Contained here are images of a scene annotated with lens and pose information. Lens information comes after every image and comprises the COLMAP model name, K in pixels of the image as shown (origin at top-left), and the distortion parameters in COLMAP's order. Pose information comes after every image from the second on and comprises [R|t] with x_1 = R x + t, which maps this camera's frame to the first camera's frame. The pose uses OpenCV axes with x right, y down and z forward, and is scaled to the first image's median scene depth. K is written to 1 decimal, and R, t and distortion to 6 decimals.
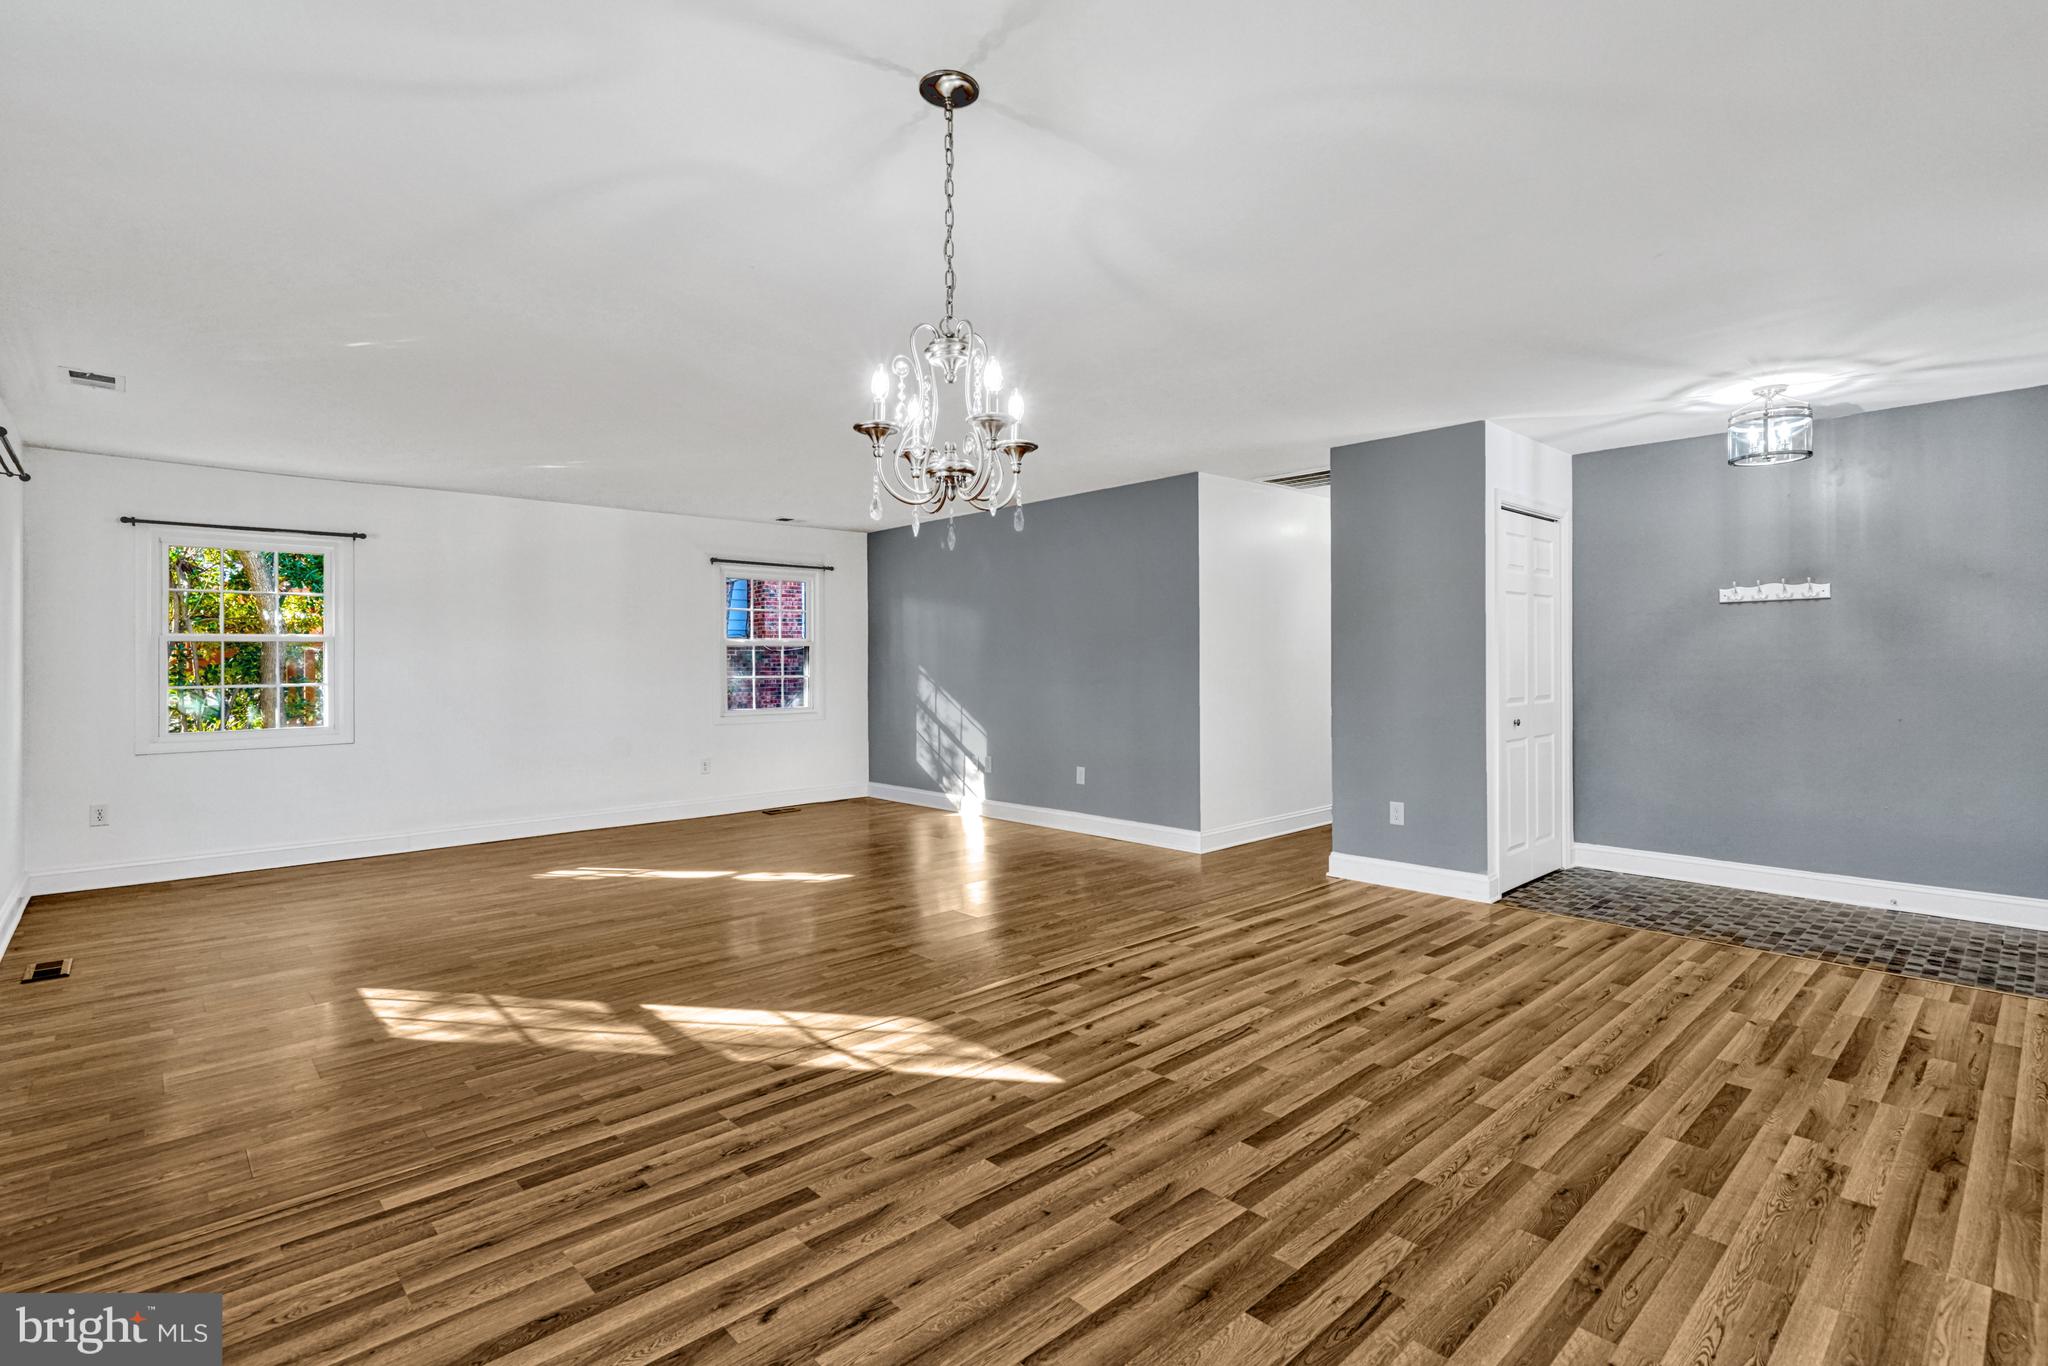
lens RADIAL K [[964.2, 0, 1017.4], [0, 964.2, 661.7], [0, 0, 1]] dist [0.001543, -0.000587]
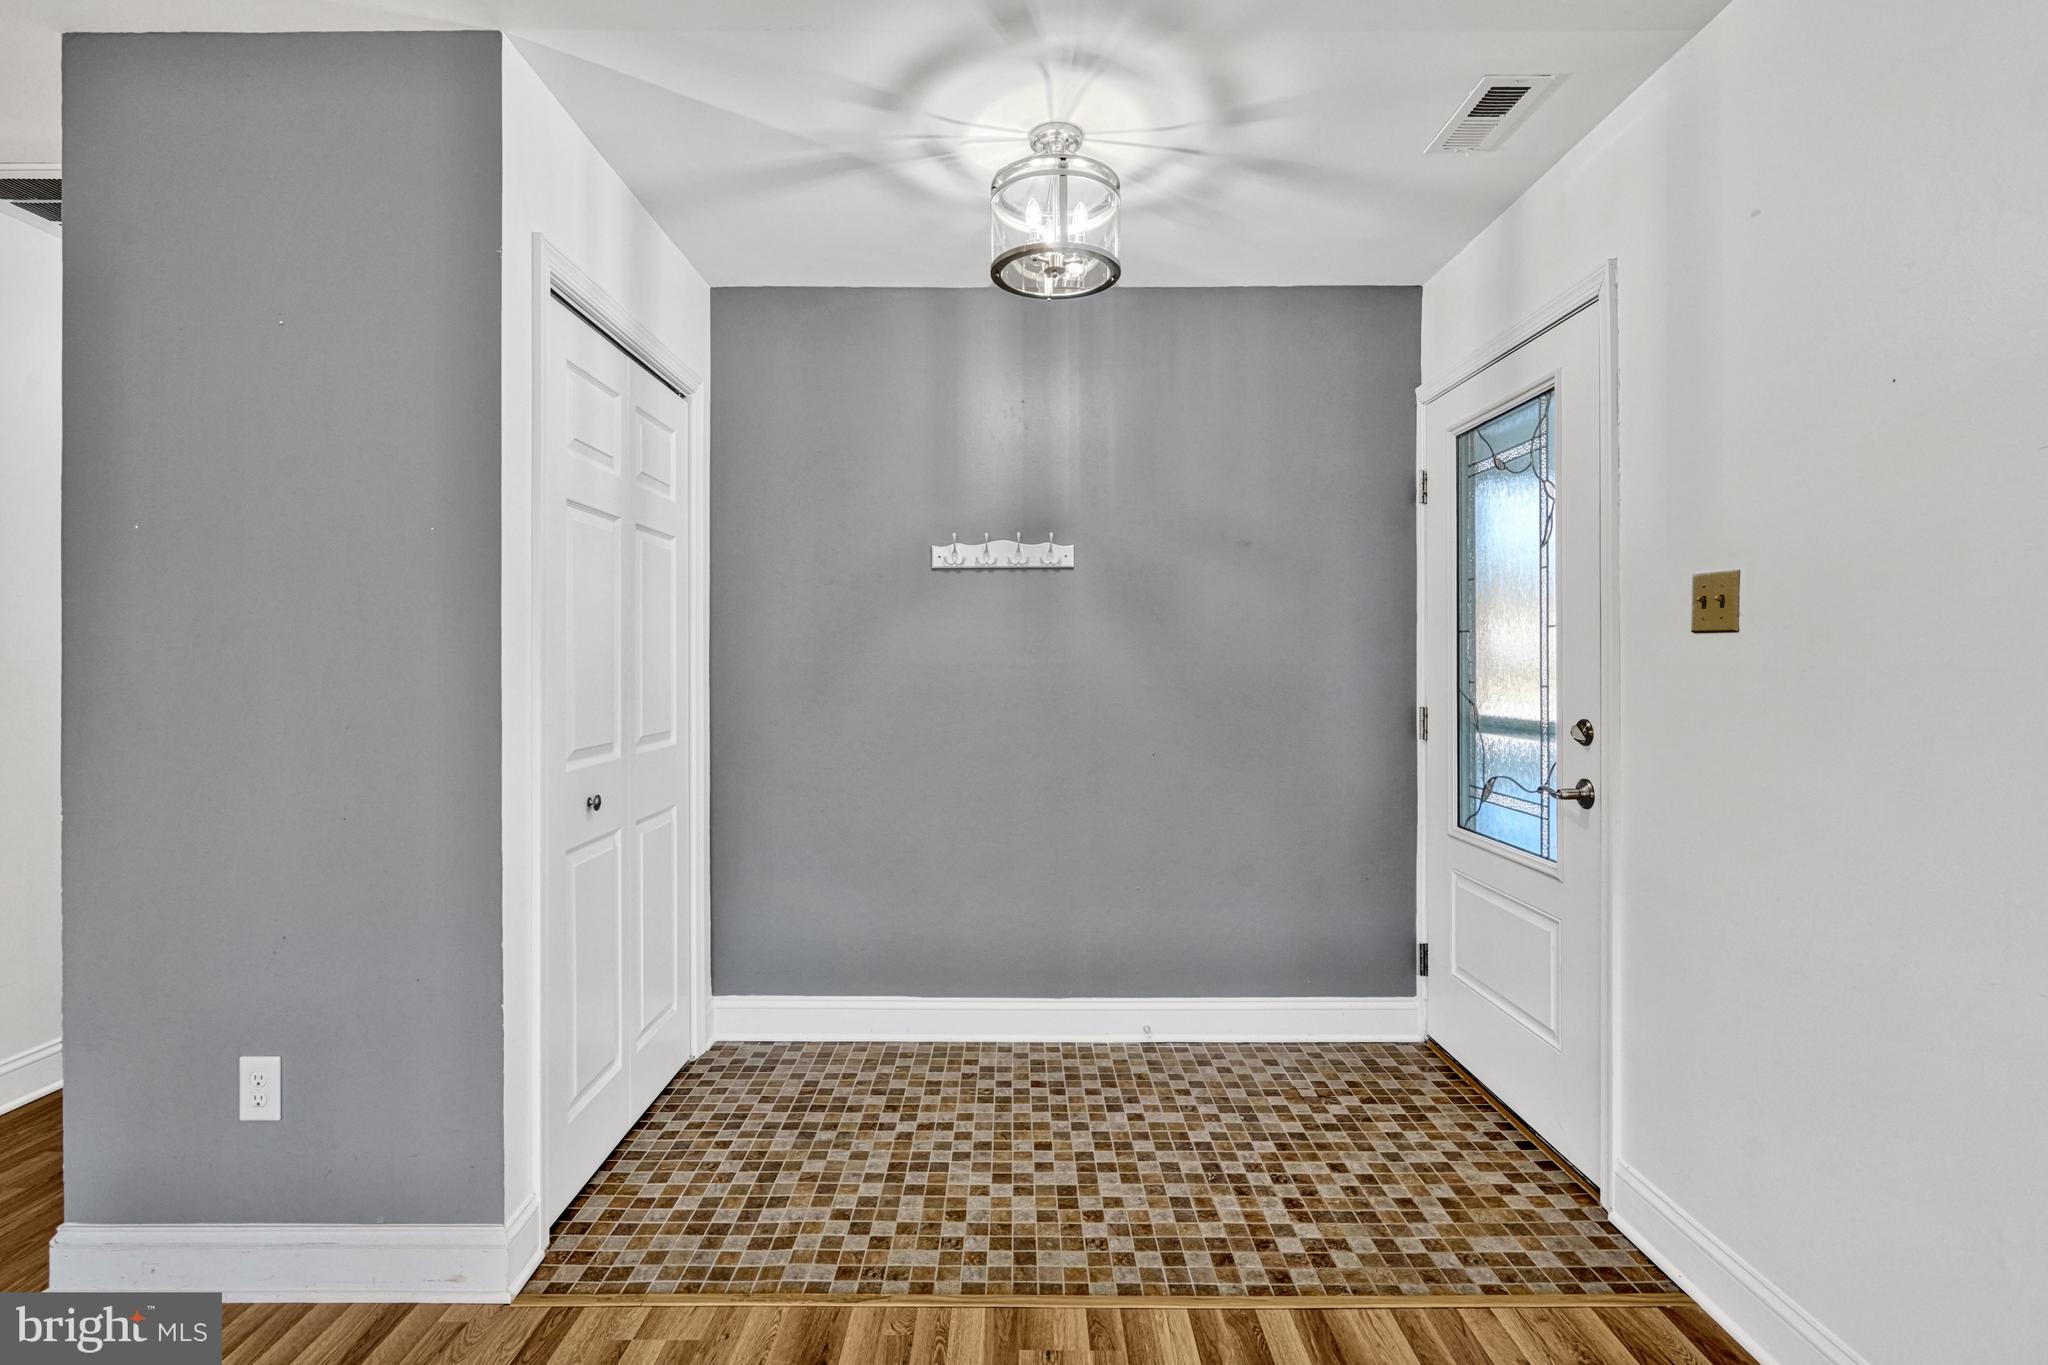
lens RADIAL K [[964.2, 0, 1017.4], [0, 964.2, 661.2], [0, 0, 1]] dist [0.001543, -0.000587]
pose [[0.680151, 0.003501, 0.733064, 0.328260], [-0.003918, 0.999992, -0.001140, -0.002687], [-0.733061, -0.002097, 0.680159, 0.560853]]
